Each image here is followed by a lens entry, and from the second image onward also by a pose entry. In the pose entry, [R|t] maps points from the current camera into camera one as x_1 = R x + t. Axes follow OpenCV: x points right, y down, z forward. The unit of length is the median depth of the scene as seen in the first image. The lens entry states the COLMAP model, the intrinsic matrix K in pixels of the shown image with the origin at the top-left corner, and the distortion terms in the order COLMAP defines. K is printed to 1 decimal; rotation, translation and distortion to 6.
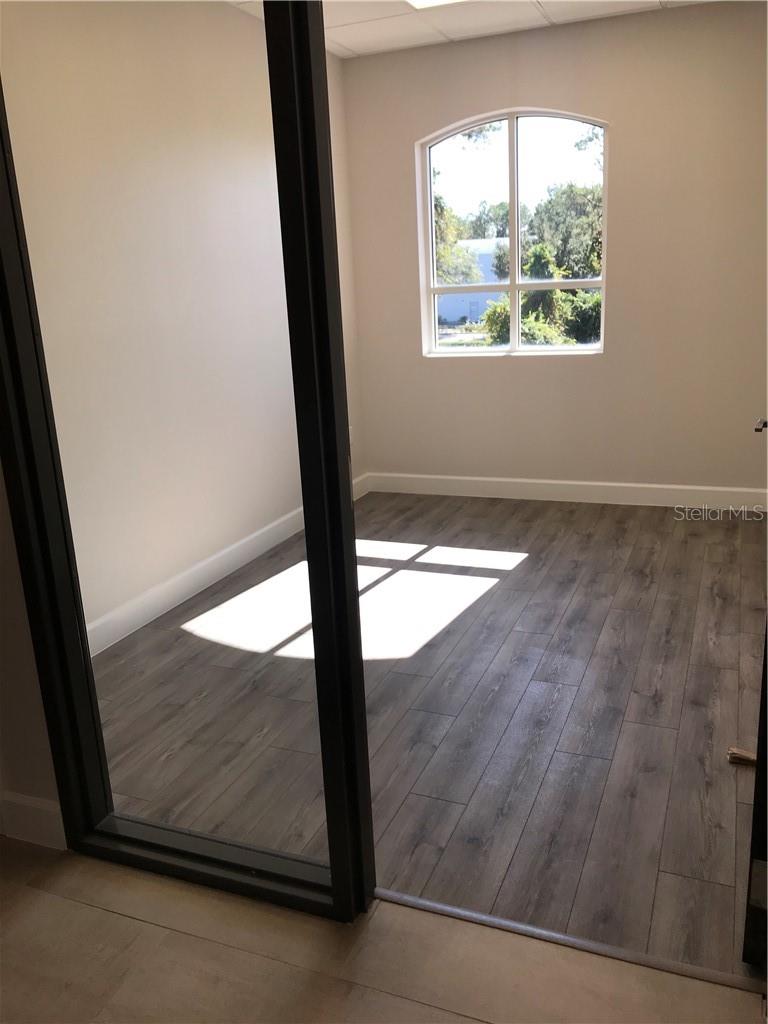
lens RADIAL K [[850.8, 0, 386.9], [0, 850.8, 506.7], [0, 0, 1]] dist [-0.000471, 0.019184]
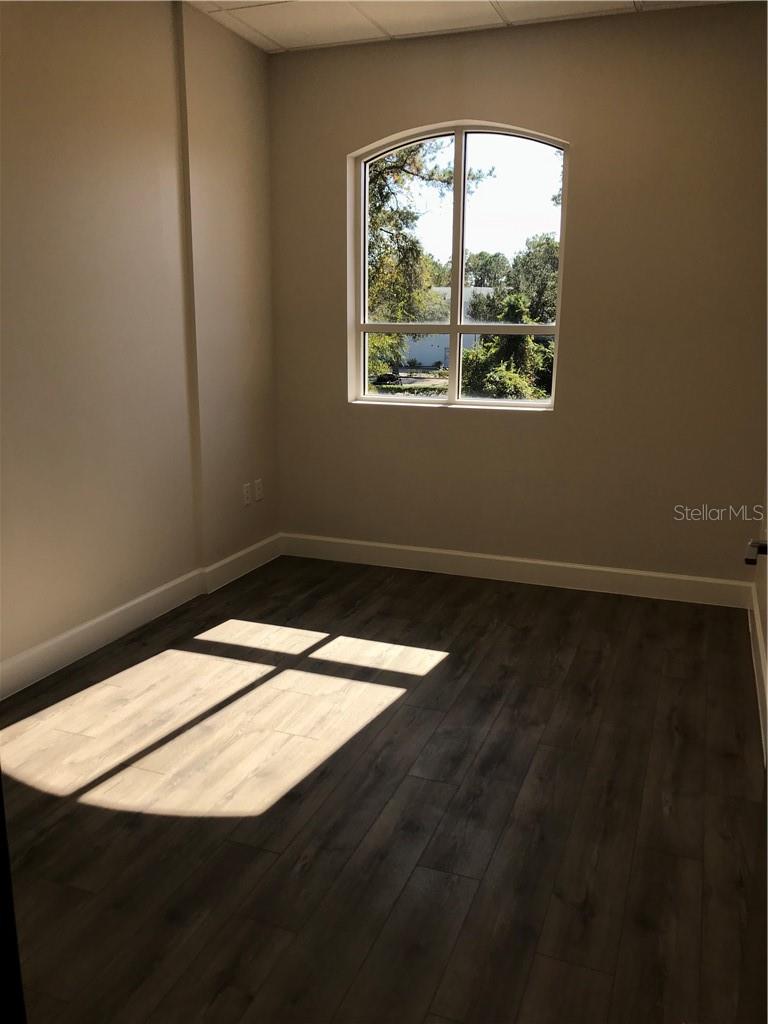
lens RADIAL K [[843.4, 0, 388.4], [0, 843.4, 510.3], [0, 0, 1]] dist [0.016795, -0.005933]
pose [[0.998066, 0.050510, 0.036243, 0.062928], [-0.048962, 0.997901, -0.042394, -0.038037], [-0.038308, 0.040537, 0.998443, 0.166736]]
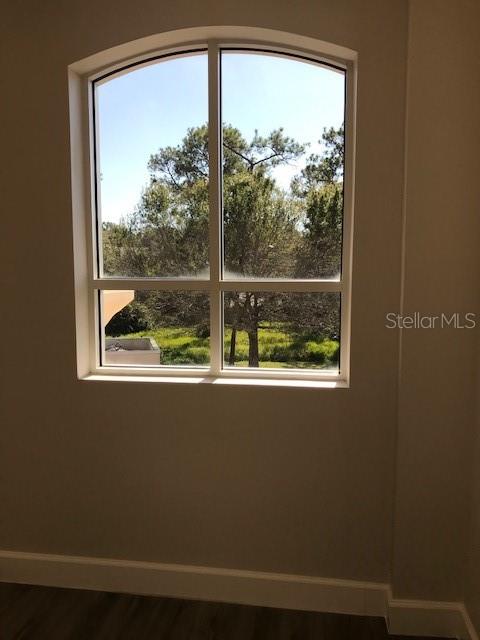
lens RADIAL K [[527.1, 0, 242.7], [0, 527.1, 318.9], [0, 0, 1]] dist [0.016795, -0.005933]
pose [[0.959349, 0.020098, 0.281504, 0.052194], [0.021258, 0.989482, -0.143087, -0.176271], [-0.281419, 0.143255, 0.948832, 0.614894]]
